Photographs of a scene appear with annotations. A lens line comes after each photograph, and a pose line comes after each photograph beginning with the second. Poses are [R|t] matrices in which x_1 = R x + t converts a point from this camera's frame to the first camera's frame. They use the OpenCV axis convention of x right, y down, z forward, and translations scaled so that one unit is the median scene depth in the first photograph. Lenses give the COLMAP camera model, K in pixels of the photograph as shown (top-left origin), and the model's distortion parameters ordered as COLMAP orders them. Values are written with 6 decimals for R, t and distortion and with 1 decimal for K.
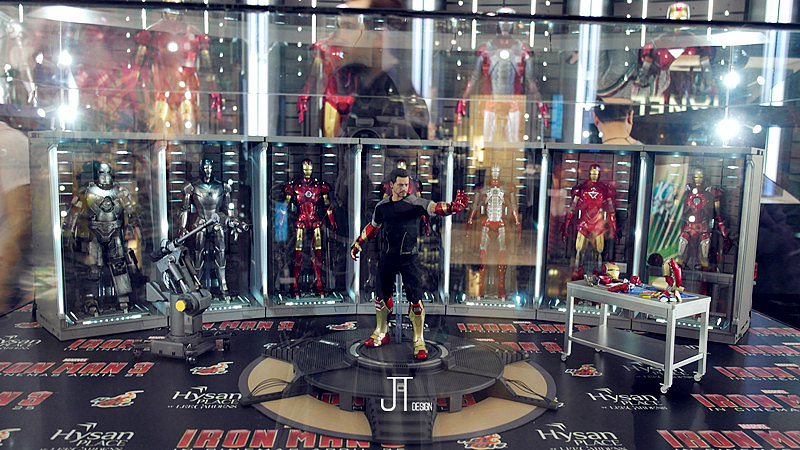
lens RADIAL K [[713.8, 0, 399.0], [0, 713.8, 225.3], [0, 0, 1]] dist [-0.044506, -0.002708]
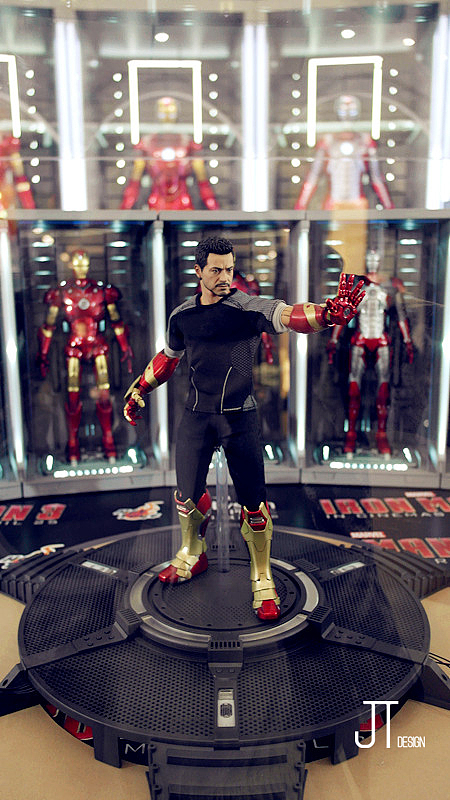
lens RADIAL K [[713.8, 0, 228.5], [0, 713.8, 401.3], [0, 0, 1]] dist [-0.044506, -0.002708]
pose [[0.999530, -0.027804, -0.012884, 0.010196], [0.028766, 0.996237, 0.081753, -0.005261], [0.010562, -0.082085, 0.996569, 0.365858]]
